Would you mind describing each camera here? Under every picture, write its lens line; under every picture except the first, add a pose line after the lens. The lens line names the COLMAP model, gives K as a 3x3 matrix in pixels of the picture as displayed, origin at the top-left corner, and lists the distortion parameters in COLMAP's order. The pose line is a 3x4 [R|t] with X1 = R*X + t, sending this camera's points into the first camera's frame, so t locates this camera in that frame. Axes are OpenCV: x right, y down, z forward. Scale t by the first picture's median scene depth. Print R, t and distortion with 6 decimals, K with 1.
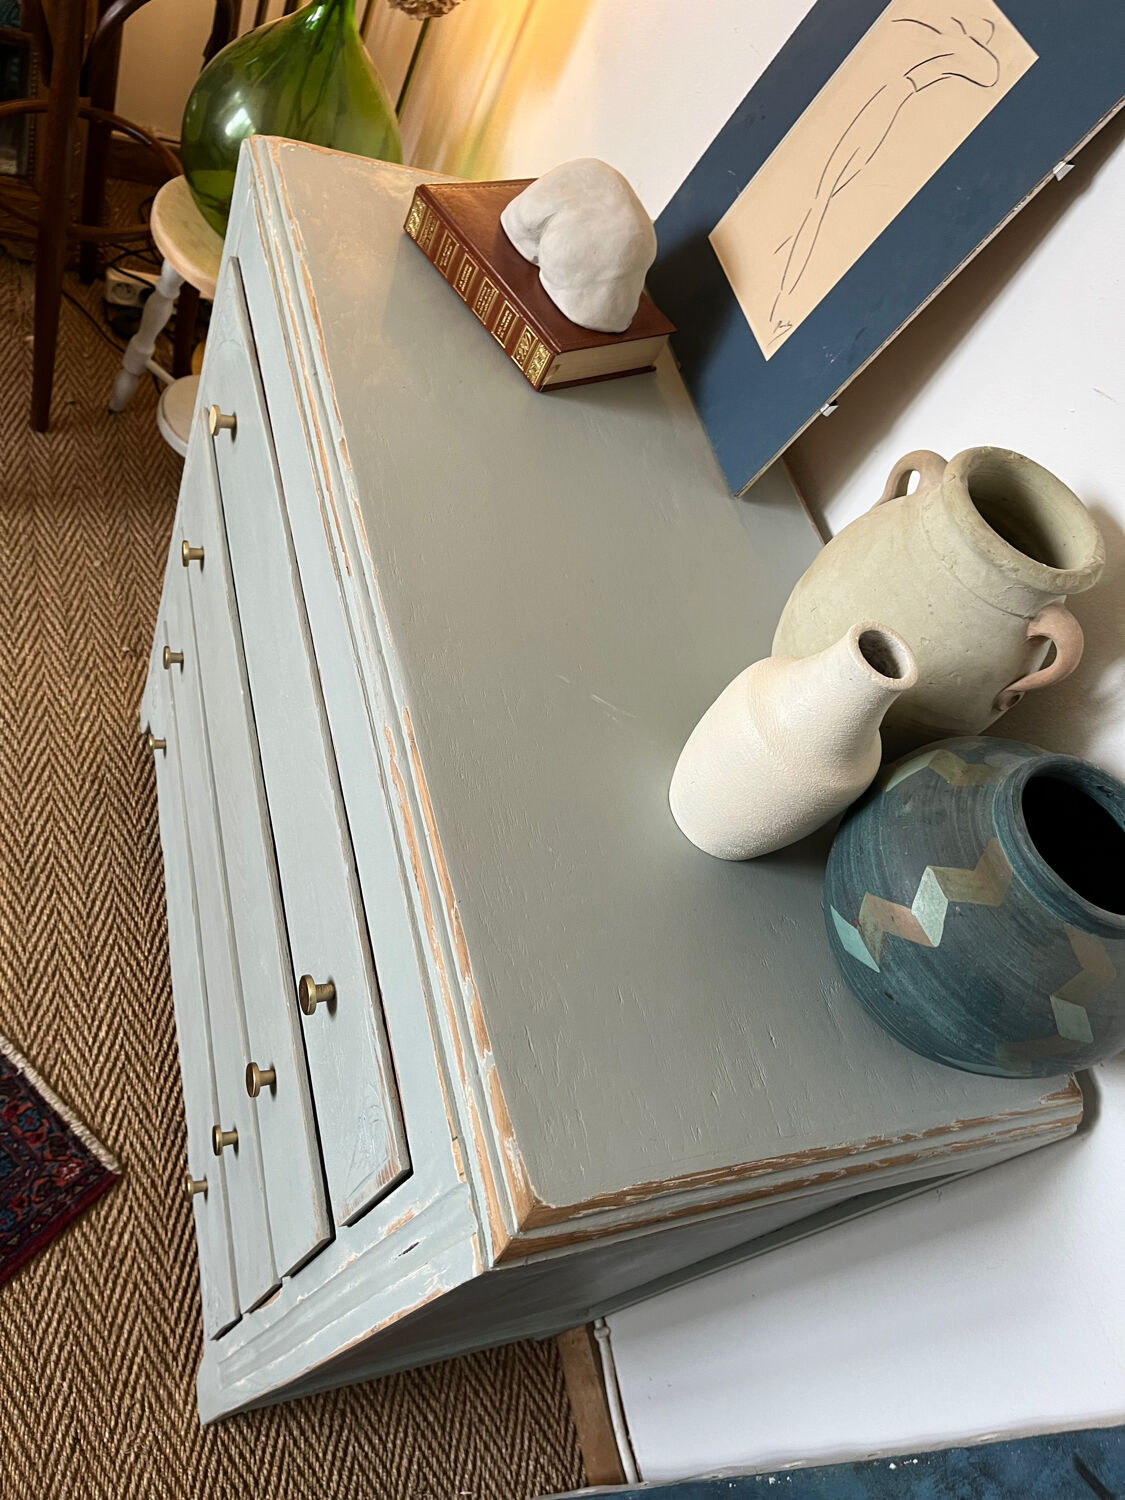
lens RADIAL K [[1135.2, 0, 559.3], [0, 1135.2, 740.9], [0, 0, 1]] dist [0.094440, -0.137095]
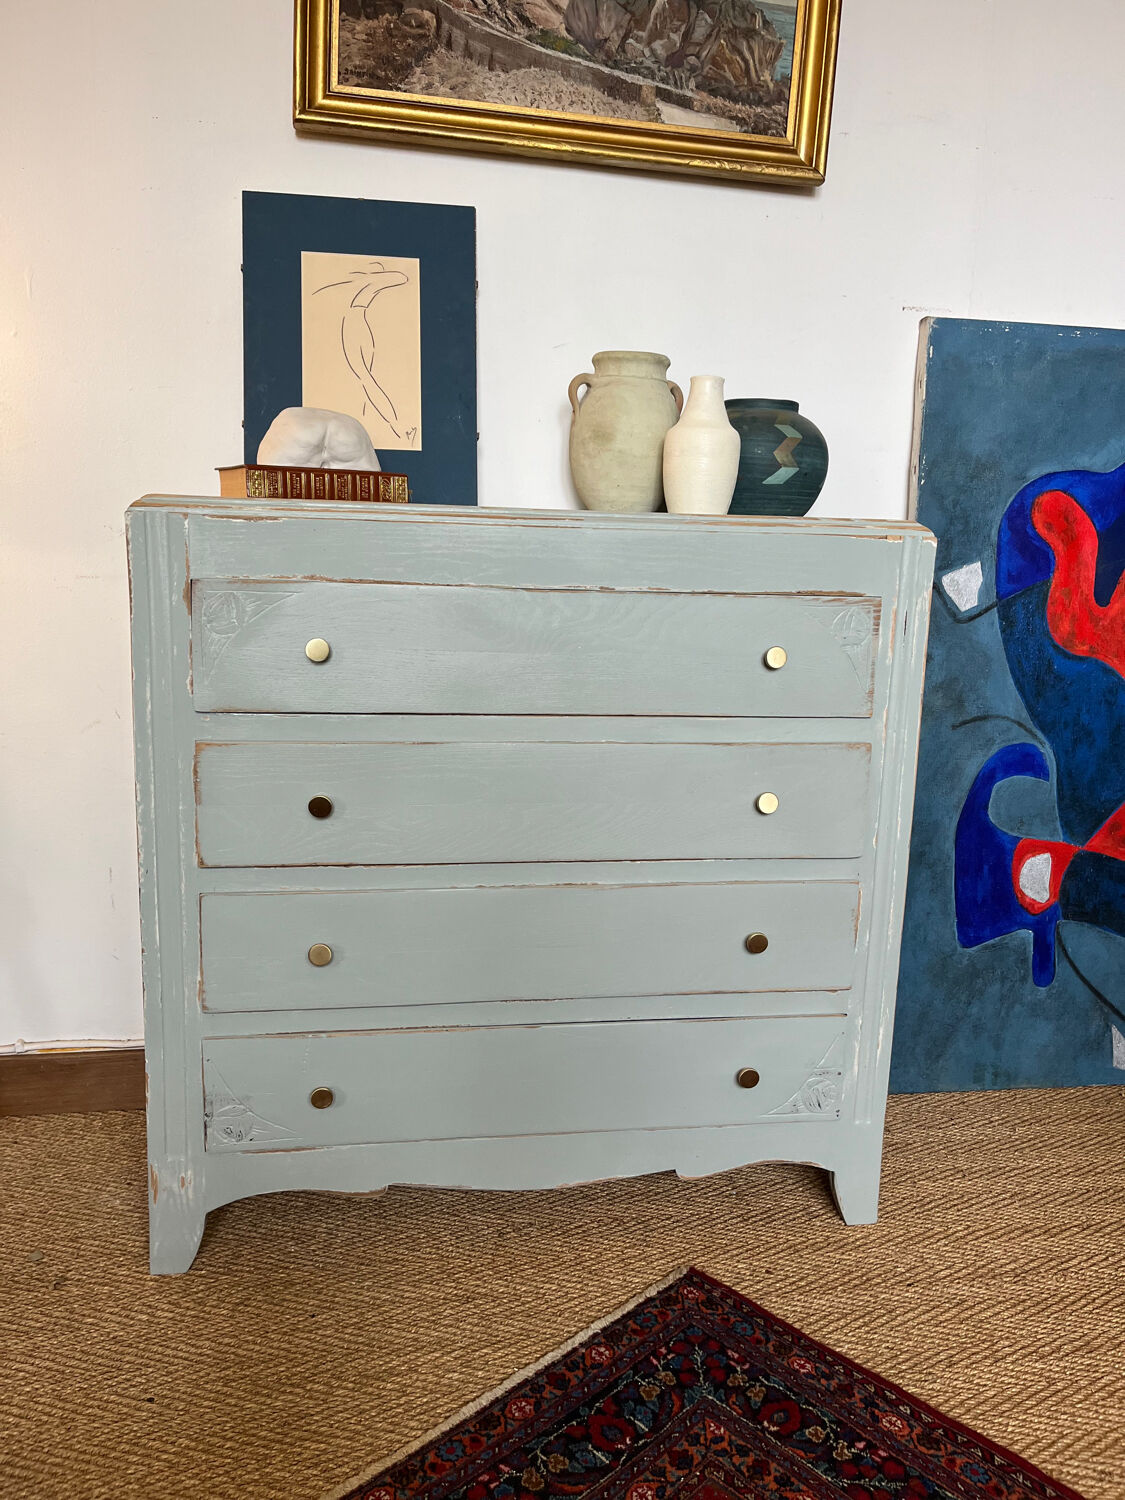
lens RADIAL K [[1125.5, 0, 571.3], [0, 1125.5, 762.8], [0, 0, 1]] dist [0.091114, -0.139977]
pose [[0.110677, -0.540739, 0.833877, -0.980376], [0.816807, 0.527483, 0.233642, -0.198011], [-0.566196, 0.655258, 0.500060, 0.219086]]
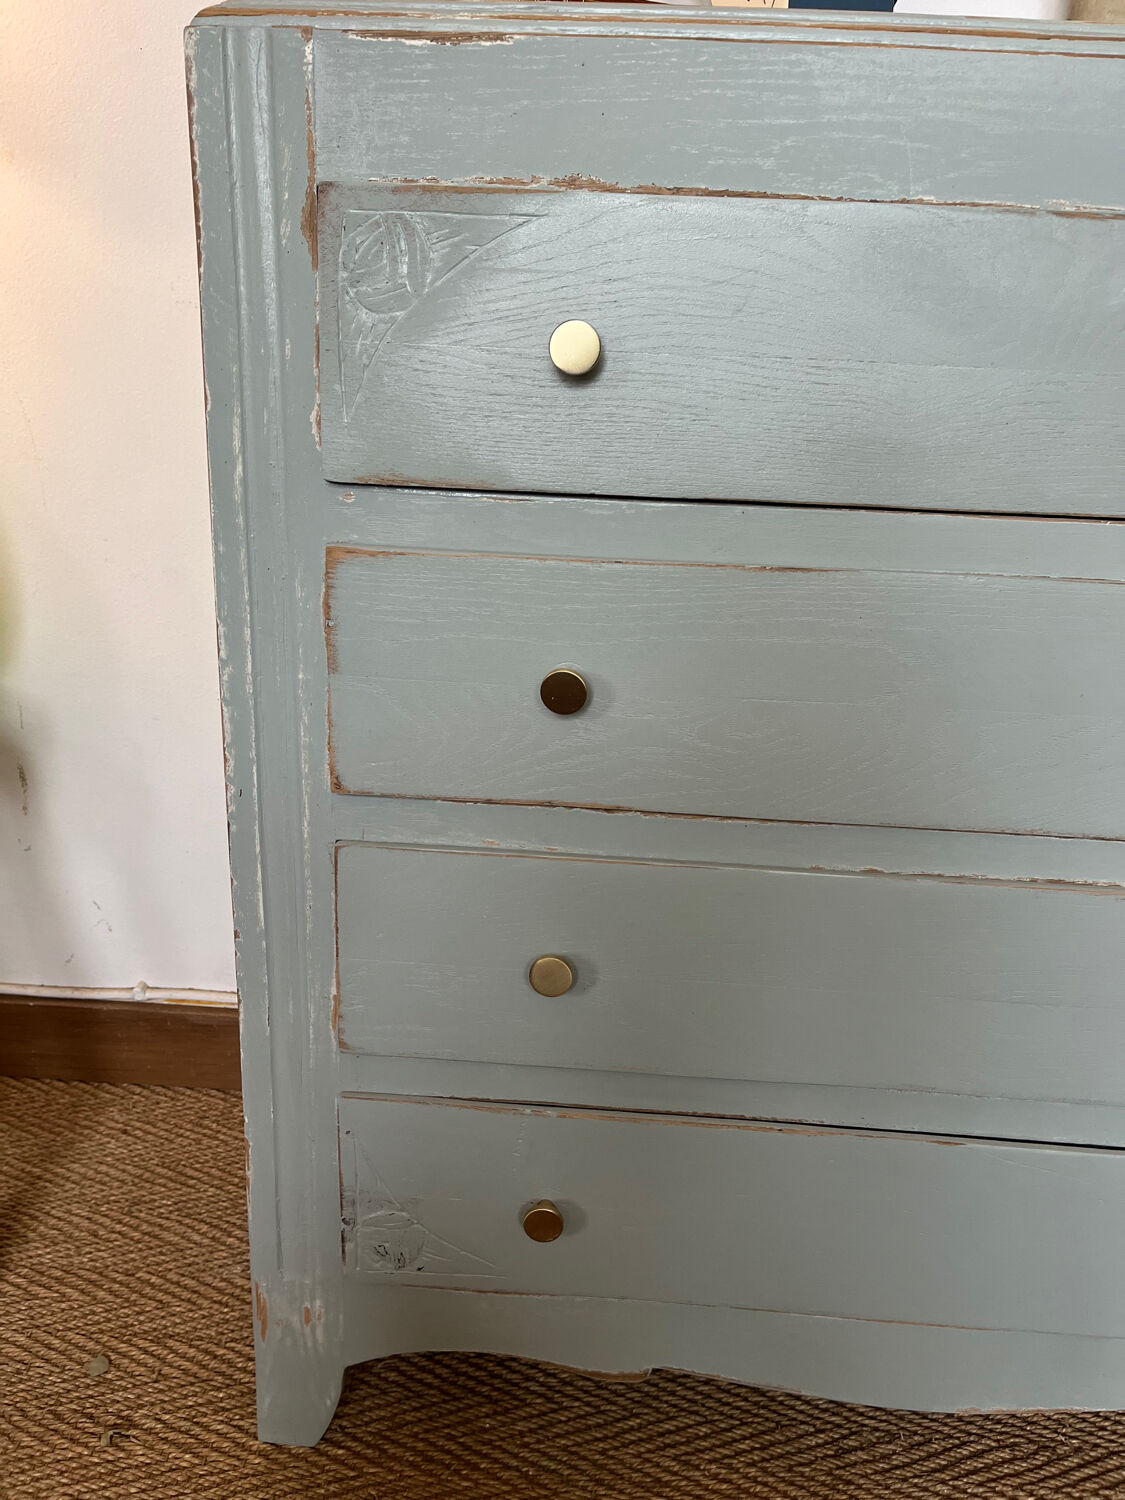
lens RADIAL K [[1123.7, 0, 574.6], [0, 1123.7, 760.4], [0, 0, 1]] dist [0.078840, -0.119788]
pose [[0.314681, -0.617160, 0.721172, -0.596006], [0.820552, 0.558798, 0.120160, -0.166149], [-0.477147, 0.553947, 0.682256, 0.524055]]
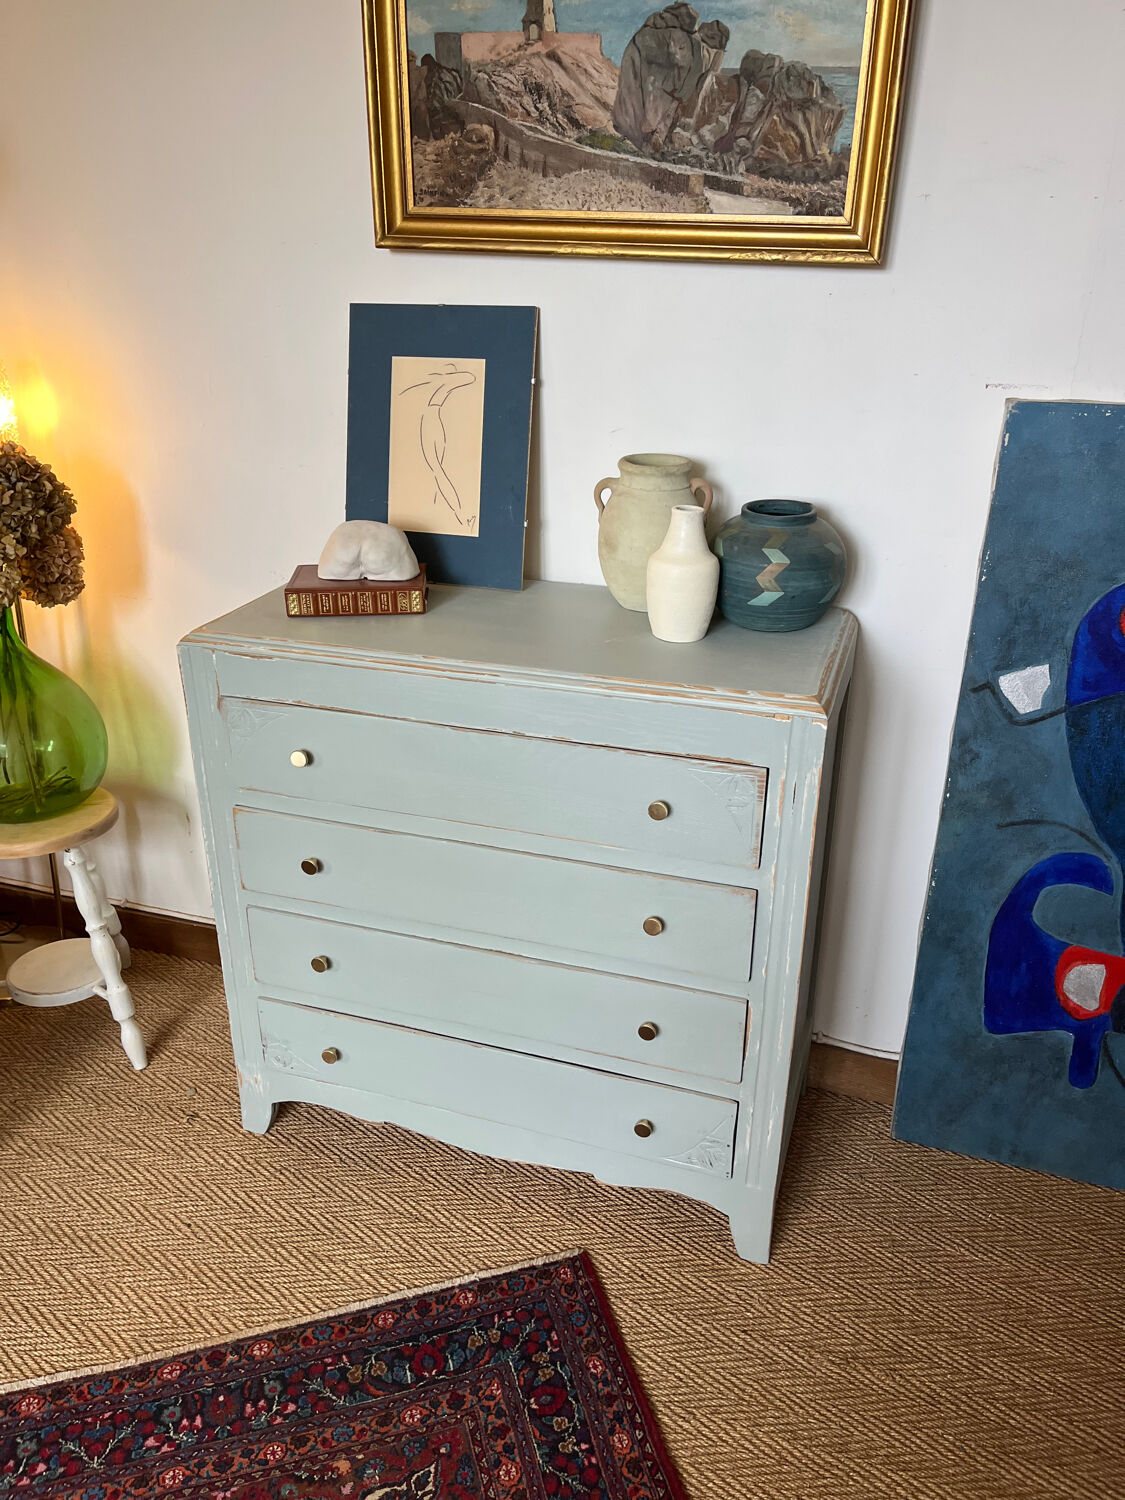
lens RADIAL K [[1123.7, 0, 574.6], [0, 1123.7, 760.4], [0, 0, 1]] dist [0.078840, -0.119788]
pose [[0.512718, -0.660119, 0.548966, -0.704985], [0.797454, 0.603060, -0.019633, 0.048764], [-0.318099, 0.447841, 0.835614, -0.336956]]
